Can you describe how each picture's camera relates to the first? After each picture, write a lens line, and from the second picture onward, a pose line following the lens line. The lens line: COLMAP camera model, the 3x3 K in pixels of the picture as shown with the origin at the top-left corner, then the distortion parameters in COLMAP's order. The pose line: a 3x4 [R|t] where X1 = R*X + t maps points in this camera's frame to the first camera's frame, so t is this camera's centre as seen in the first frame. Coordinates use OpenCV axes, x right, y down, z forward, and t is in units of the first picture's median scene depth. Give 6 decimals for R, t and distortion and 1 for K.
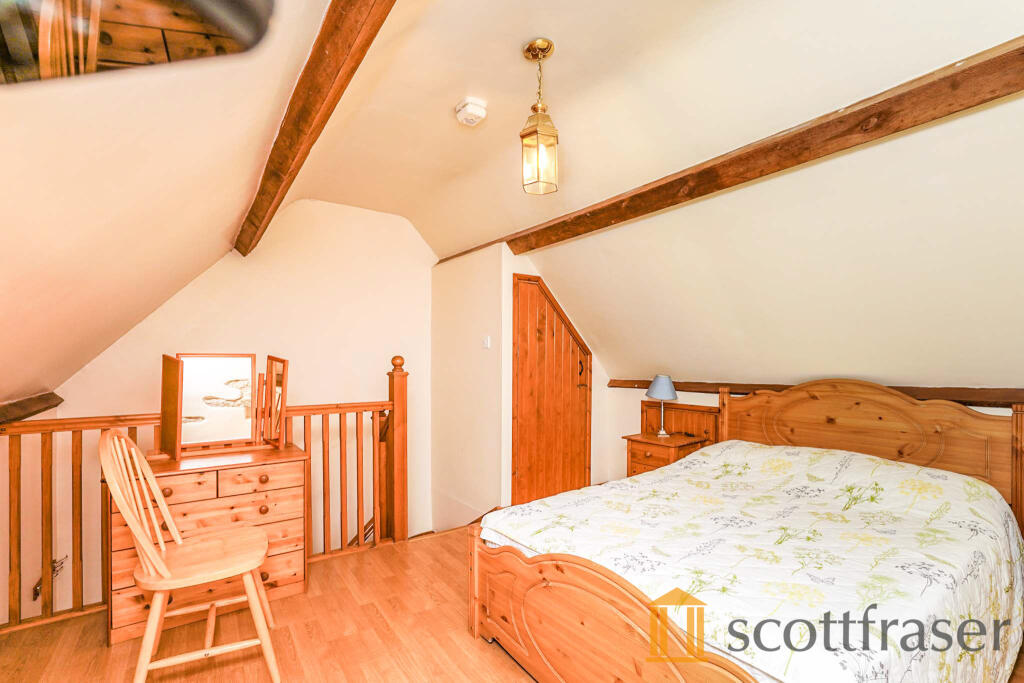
lens RADIAL K [[476.4, 0, 510.3], [0, 476.4, 358.4], [0, 0, 1]] dist [-0.003079, -0.000316]
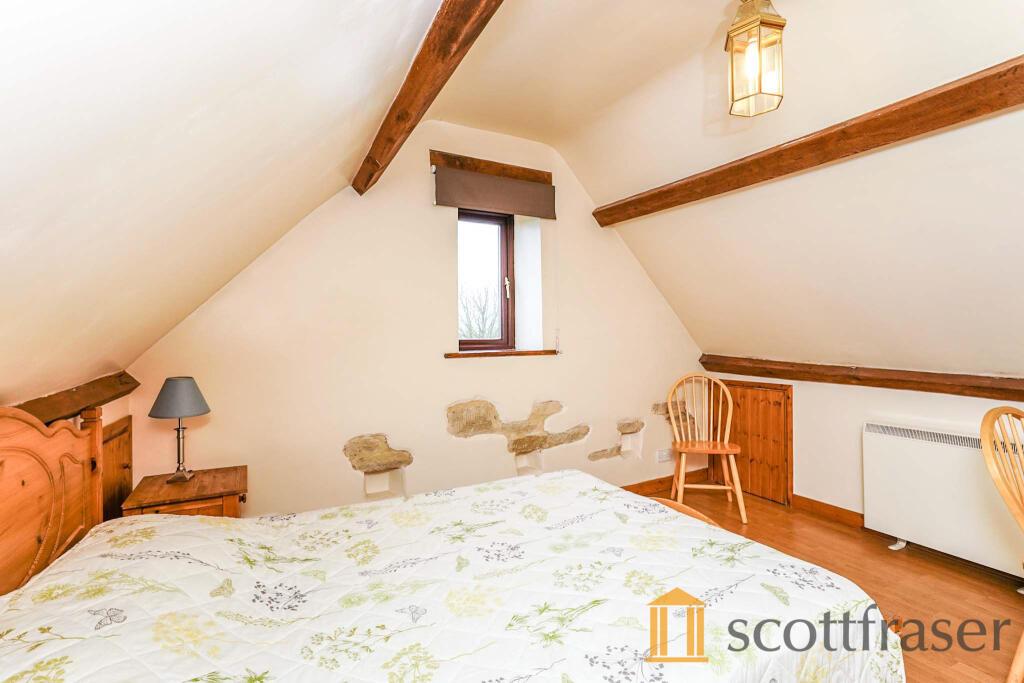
lens RADIAL K [[485.2, 0, 512.6], [0, 485.2, 335.1], [0, 0, 1]] dist [-0.014740, 0.000010]
pose [[-0.987853, 0.012683, 0.154872, 0.237637], [0.011922, 0.999912, -0.005843, -0.006358], [-0.154932, -0.003926, -0.987917, 1.331671]]
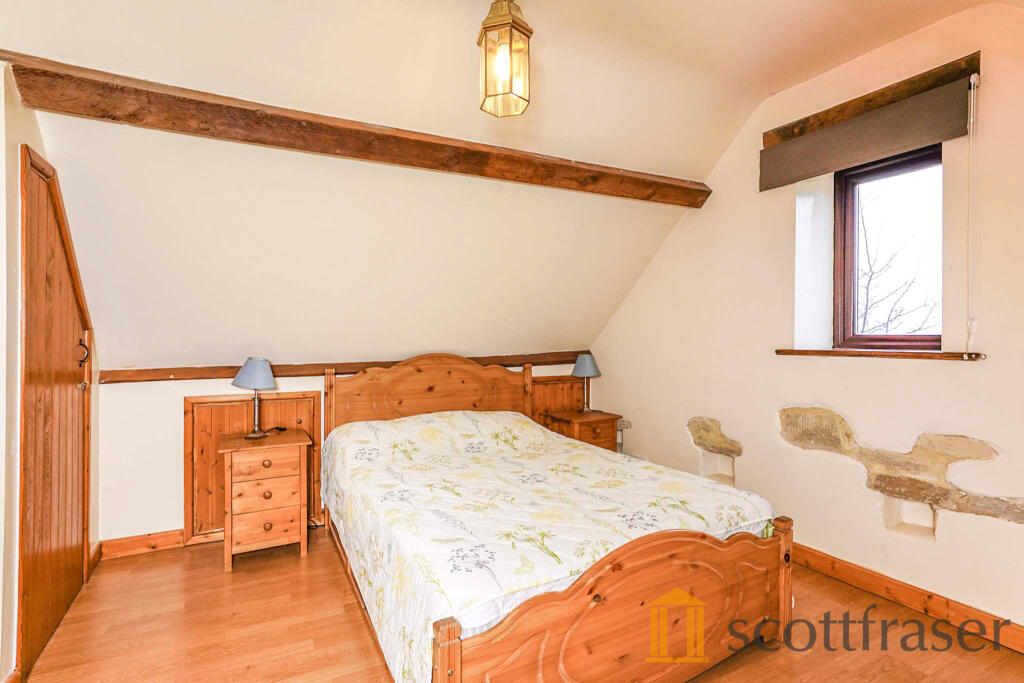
lens RADIAL K [[485.2, 0, 512.6], [0, 485.2, 335.1], [0, 0, 1]] dist [-0.014740, 0.000010]
pose [[0.130753, 0.005618, 0.991399, -0.516661], [-0.000261, 0.999984, -0.005633, 0.004121], [-0.991415, 0.000478, 0.130752, 0.668866]]
